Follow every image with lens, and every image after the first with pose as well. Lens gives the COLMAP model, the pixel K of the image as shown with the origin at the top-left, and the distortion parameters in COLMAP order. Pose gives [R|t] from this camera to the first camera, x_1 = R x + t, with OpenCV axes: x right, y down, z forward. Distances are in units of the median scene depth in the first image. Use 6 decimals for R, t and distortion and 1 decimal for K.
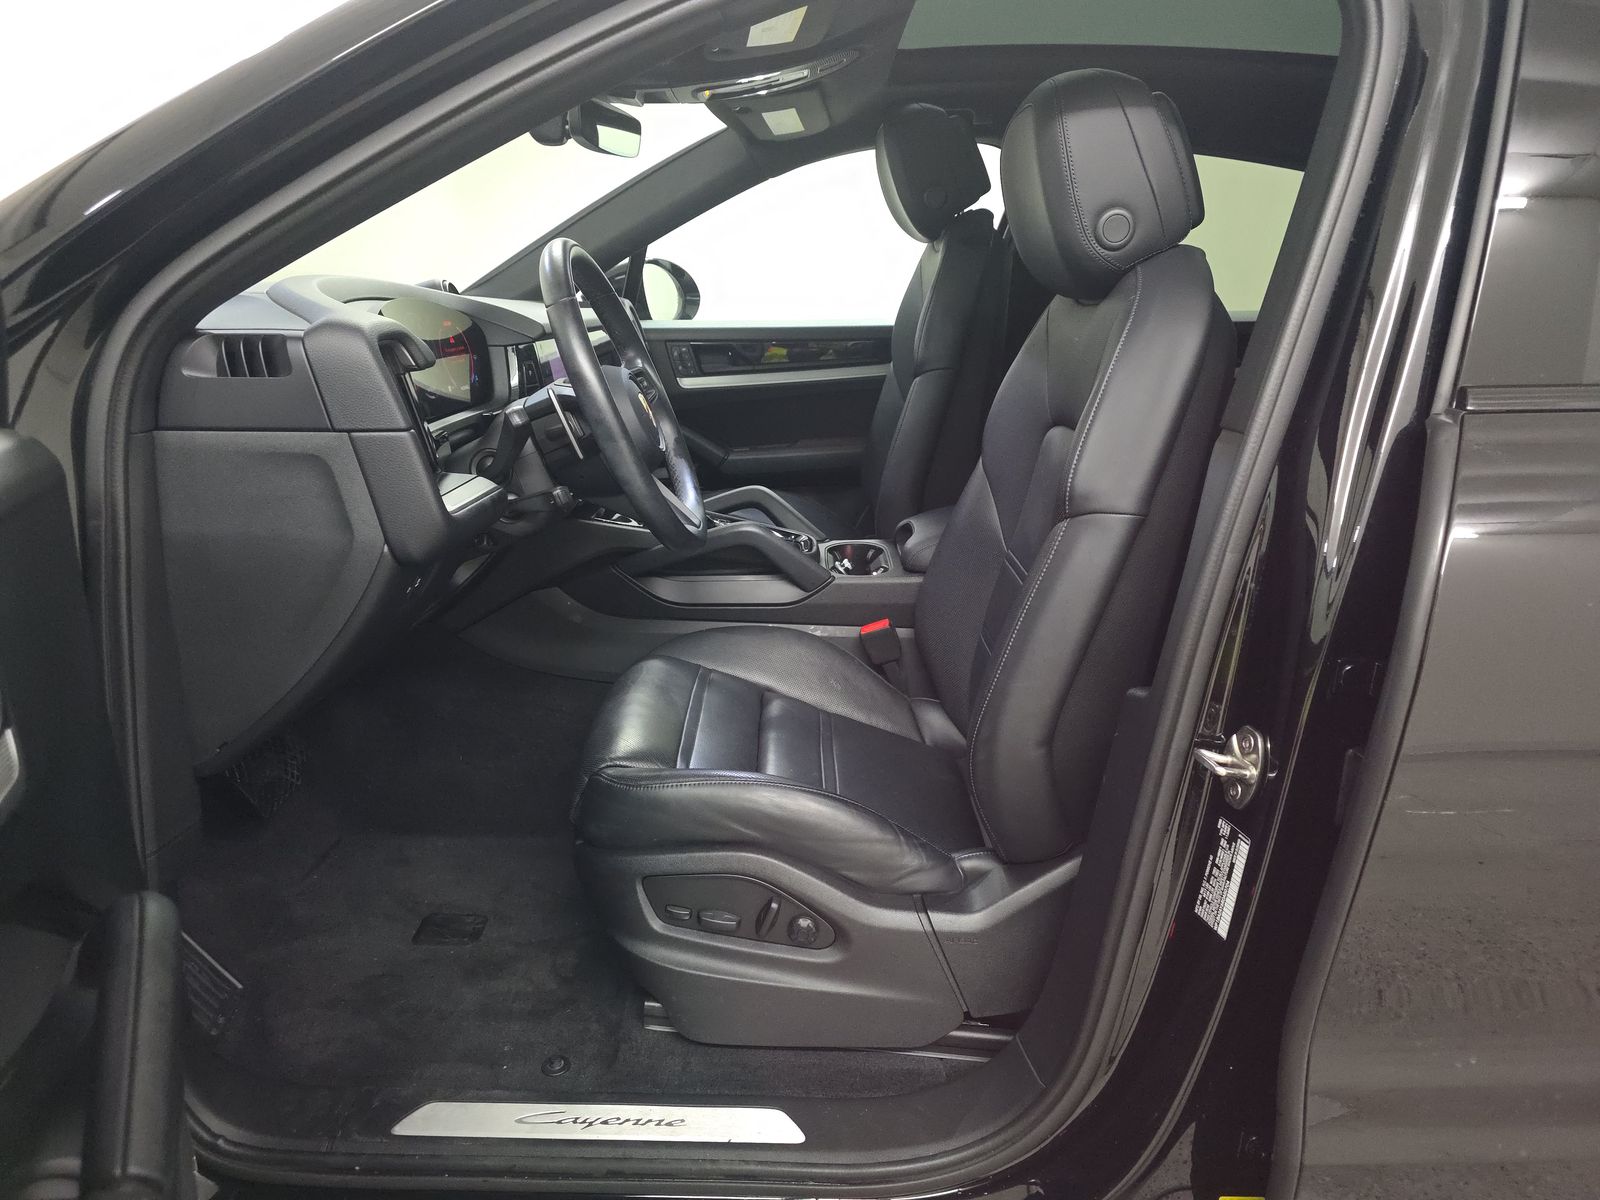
lens RADIAL K [[1065.0, 0, 815.0], [0, 1065.0, 614.5], [0, 0, 1]] dist [0.026468, -0.025003]
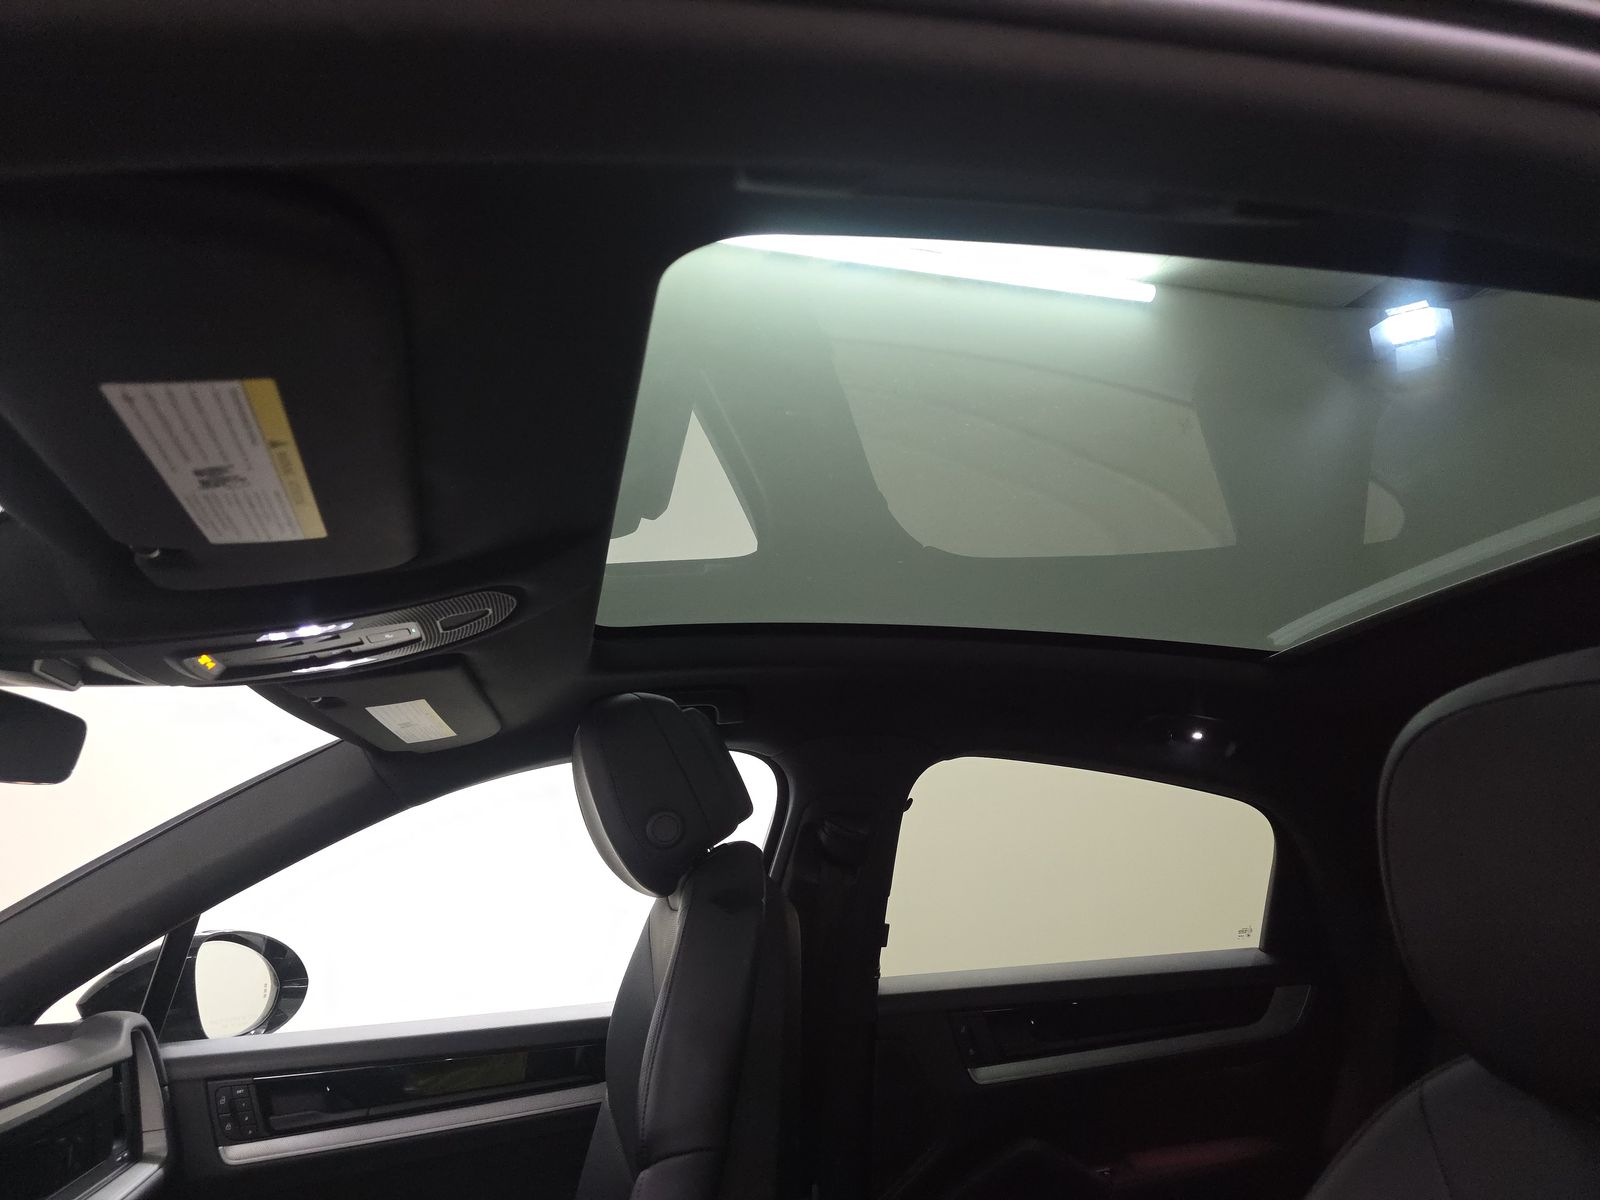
lens RADIAL K [[1065.0, 0, 807.4], [0, 1065.0, 605.1], [0, 0, 1]] dist [0.026468, -0.025003]
pose [[0.973989, 0.010451, 0.226356, 0.045799], [0.112214, 0.845600, -0.521889, -0.149202], [-0.196861, 0.533715, 0.822432, 0.360931]]
